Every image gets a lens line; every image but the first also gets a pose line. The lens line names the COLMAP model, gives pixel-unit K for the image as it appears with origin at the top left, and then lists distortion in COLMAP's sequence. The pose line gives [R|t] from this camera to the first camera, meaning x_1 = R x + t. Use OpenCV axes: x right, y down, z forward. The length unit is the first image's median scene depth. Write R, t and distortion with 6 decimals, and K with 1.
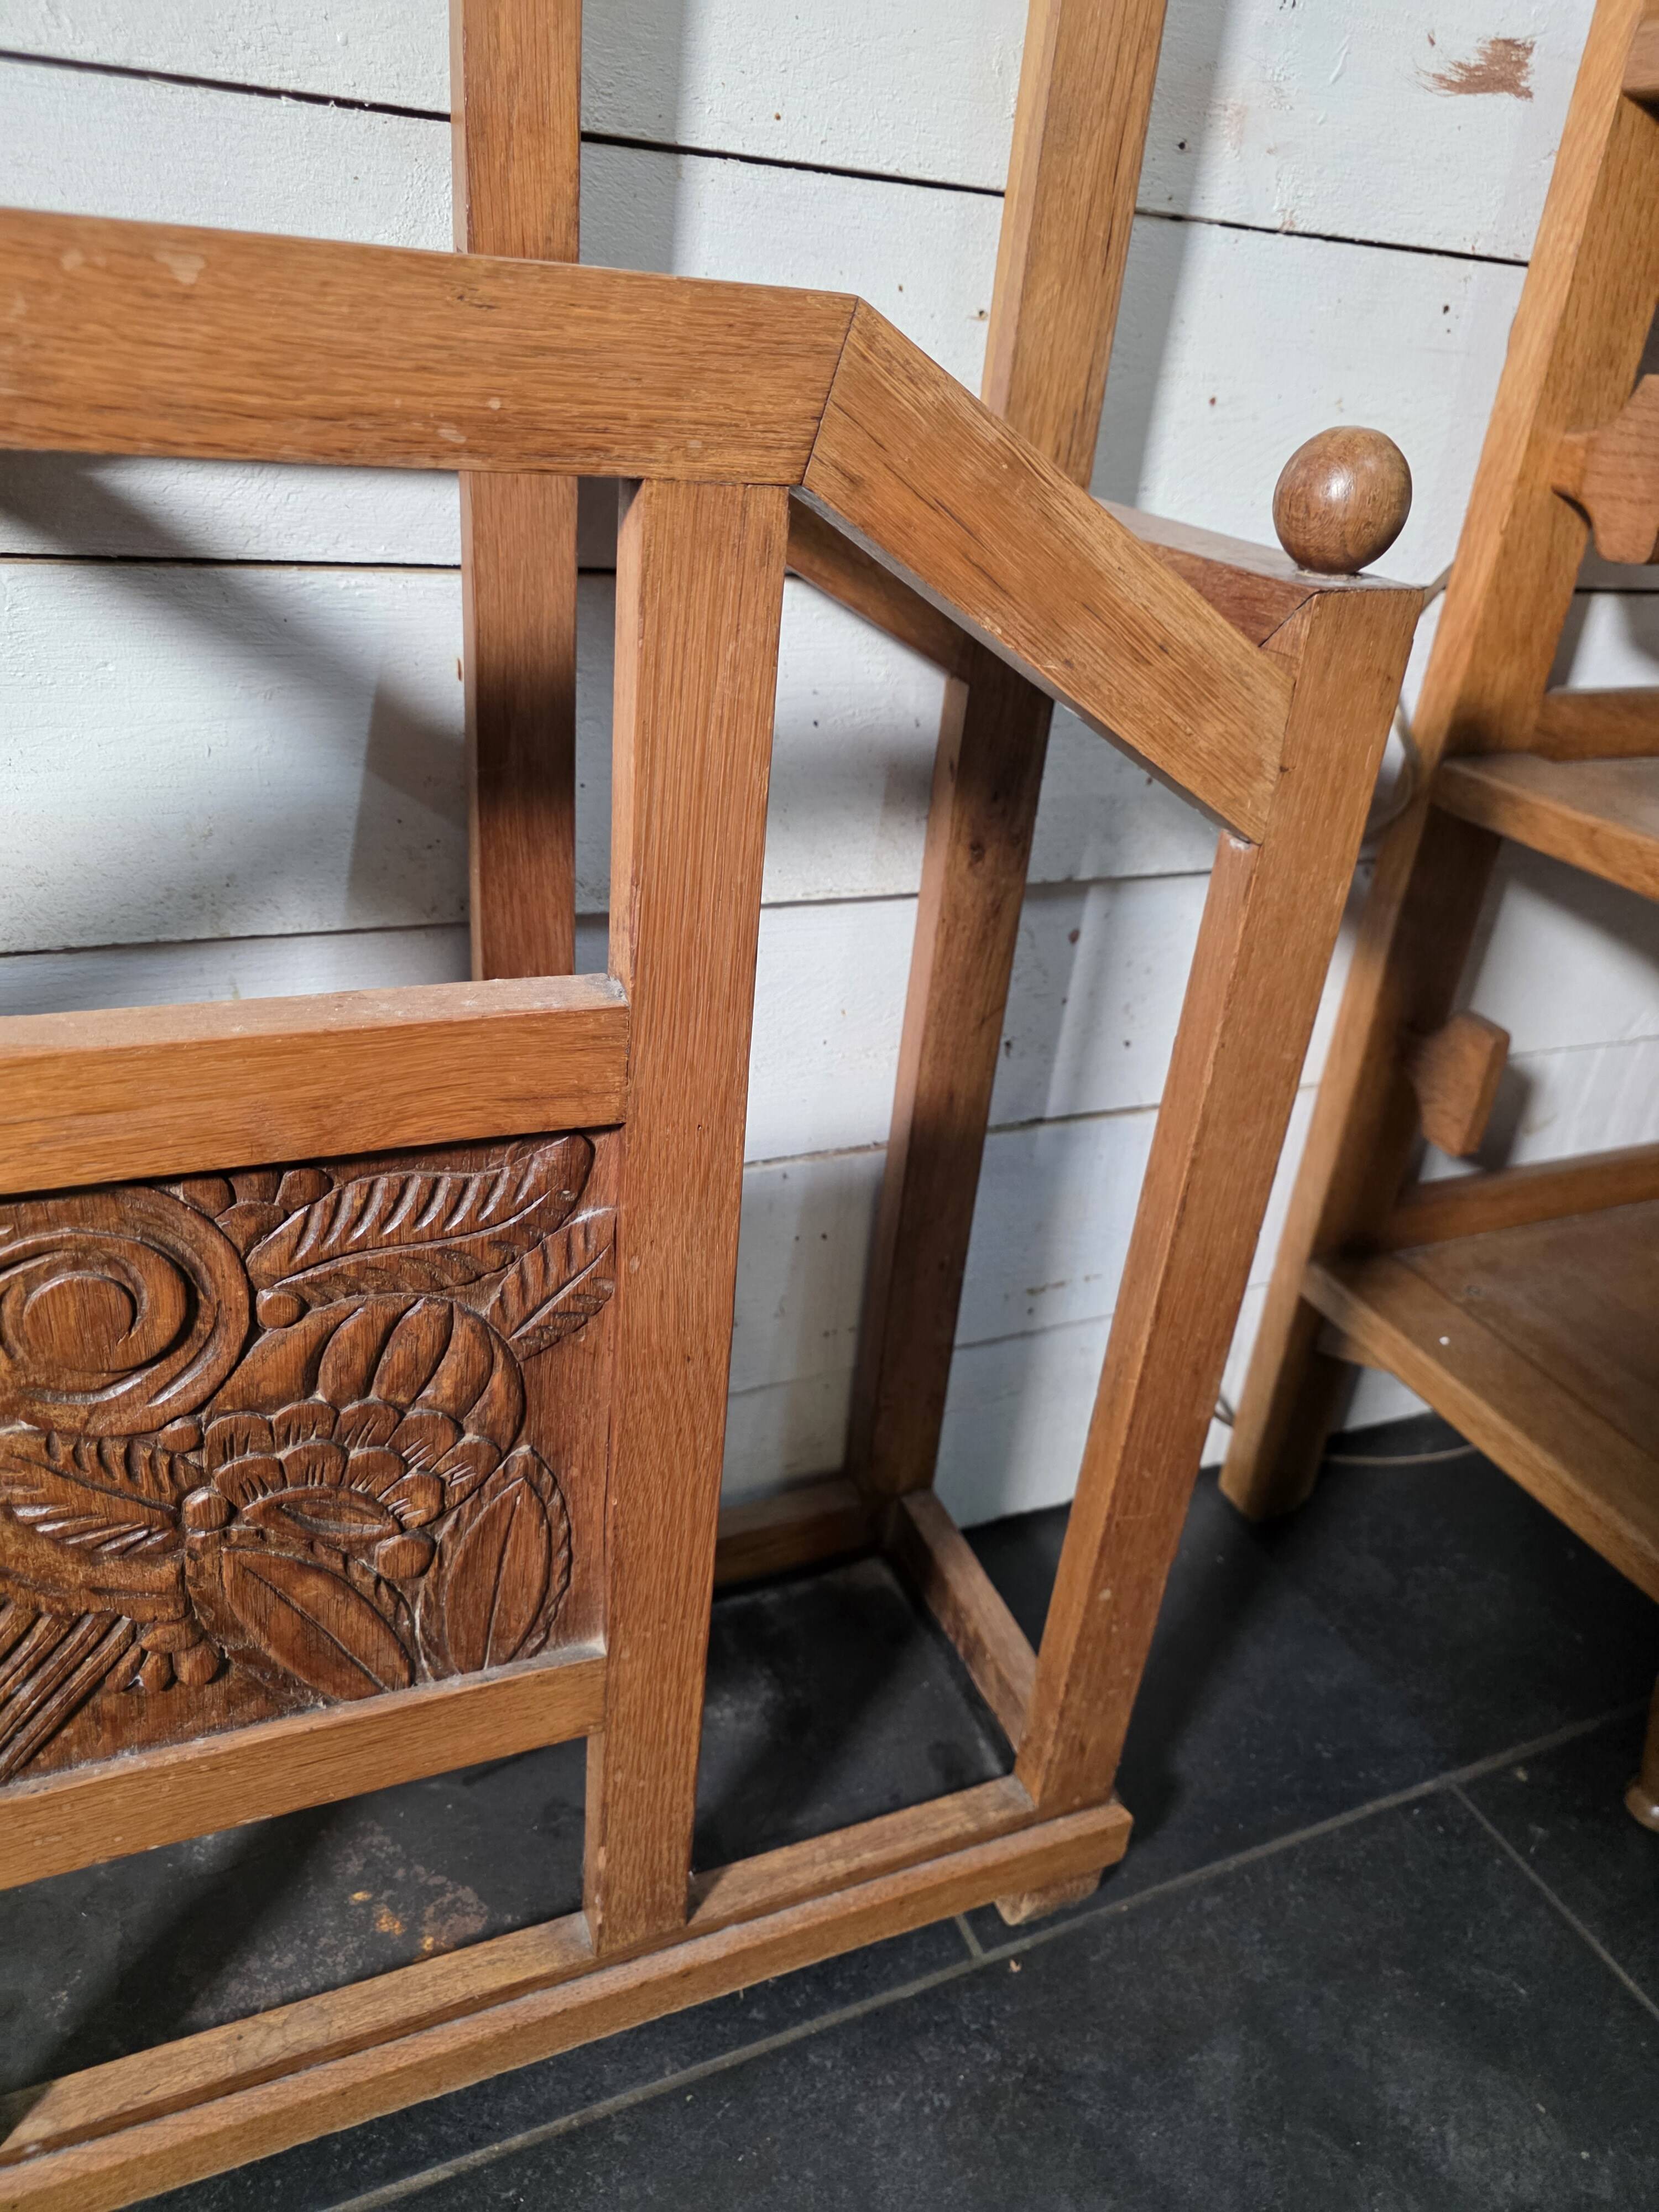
lens RADIAL K [[1498.5, 0, 844.1], [0, 1498.5, 1103.7], [0, 0, 1]] dist [0.035549, -0.027067]
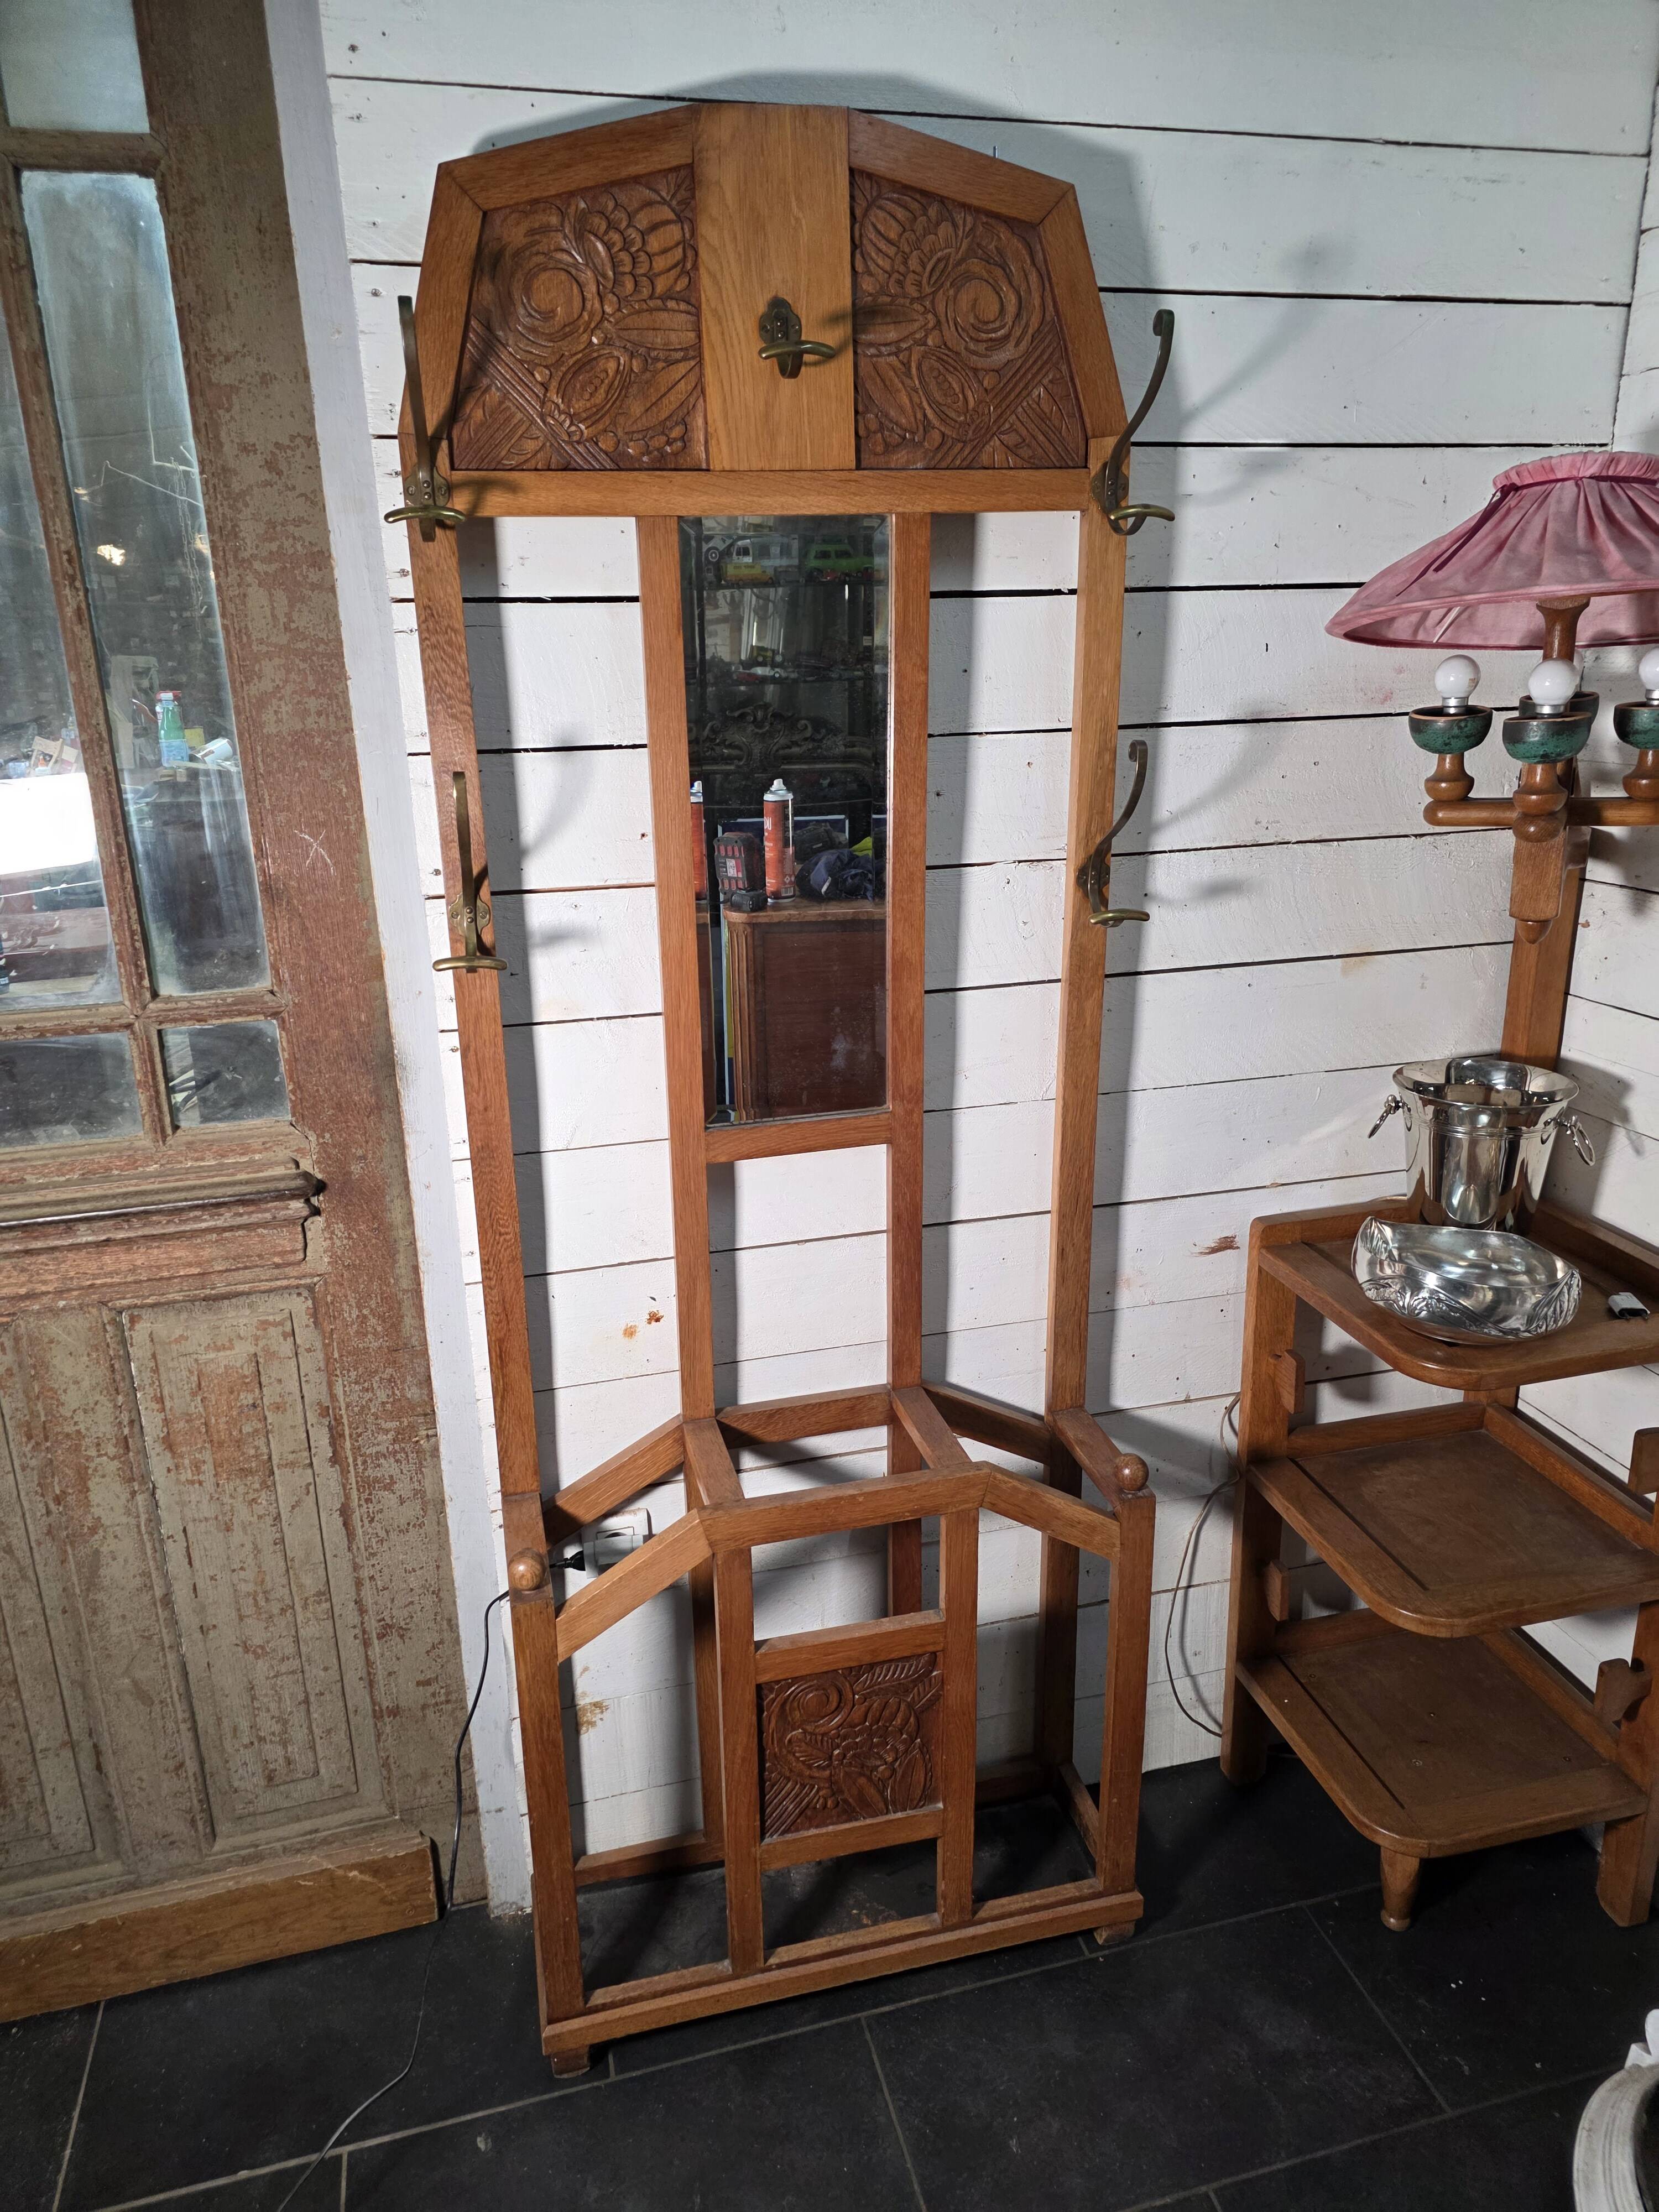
lens RADIAL K [[1498.5, 0, 830.3], [0, 1498.5, 1116.0], [0, 0, 1]] dist [0.035549, -0.027067]
pose [[0.982926, -0.055806, -0.175333, 0.247877], [0.024342, 0.983961, -0.176717, -0.517944], [0.182383, 0.169431, 0.968519, -2.370571]]
